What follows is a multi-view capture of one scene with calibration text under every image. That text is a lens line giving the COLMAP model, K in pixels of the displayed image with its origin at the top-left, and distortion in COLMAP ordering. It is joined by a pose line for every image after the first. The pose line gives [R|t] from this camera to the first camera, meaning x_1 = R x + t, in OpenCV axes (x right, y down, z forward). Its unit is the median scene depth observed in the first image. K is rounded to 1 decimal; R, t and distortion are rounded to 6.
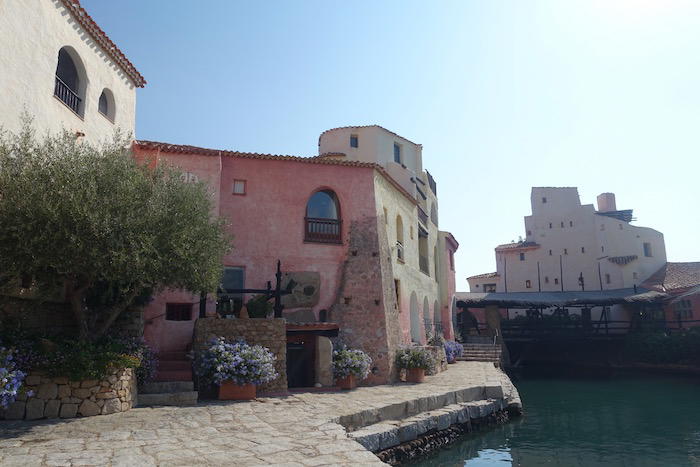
lens RADIAL K [[479.4, 0, 348.6], [0, 479.4, 232.6], [0, 0, 1]] dist [-0.000786, -0.005637]
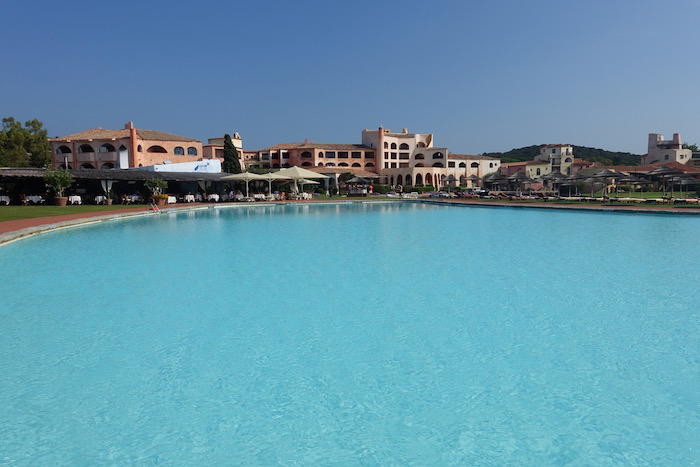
lens RADIAL K [[479.4, 0, 351.5], [0, 479.4, 231.9], [0, 0, 1]] dist [-0.000786, -0.005637]
pose [[0.416994, 0.083976, -0.905021, 3.881319], [0.201194, 0.962493, 0.182010, -0.694744], [0.886361, -0.257982, 0.384459, -3.092854]]
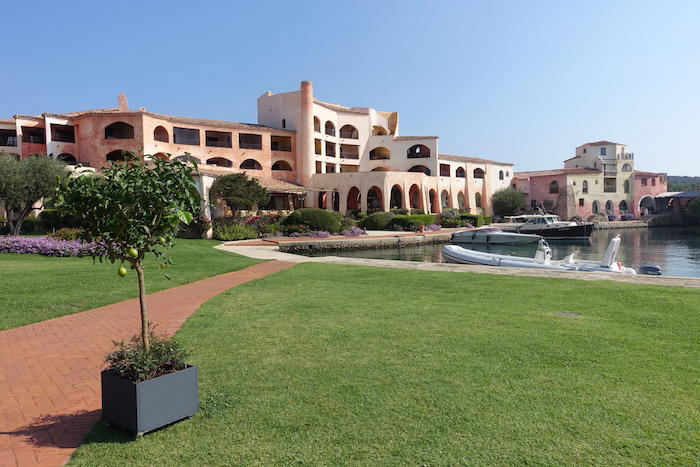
lens RADIAL K [[479.4, 0, 350.9], [0, 479.4, 234.4], [0, 0, 1]] dist [-0.000786, -0.005637]
pose [[0.645464, 0.027932, -0.763280, 1.337831], [0.172643, 0.968132, 0.181424, -0.464723], [0.744023, -0.248877, 0.620072, -2.056748]]
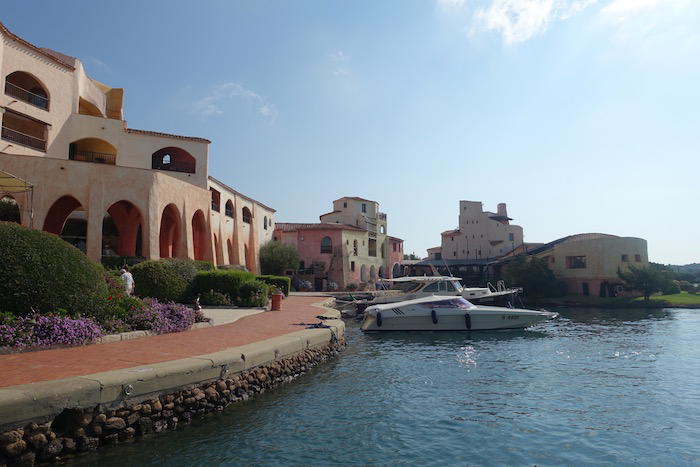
lens RADIAL K [[479.4, 0, 350.8], [0, 479.4, 232.8], [0, 0, 1]] dist [-0.000786, -0.005637]
pose [[0.992398, -0.006640, -0.122889, 0.337623], [0.019826, 0.994126, 0.106395, -0.300427], [0.121460, -0.108023, 0.986701, -1.467831]]
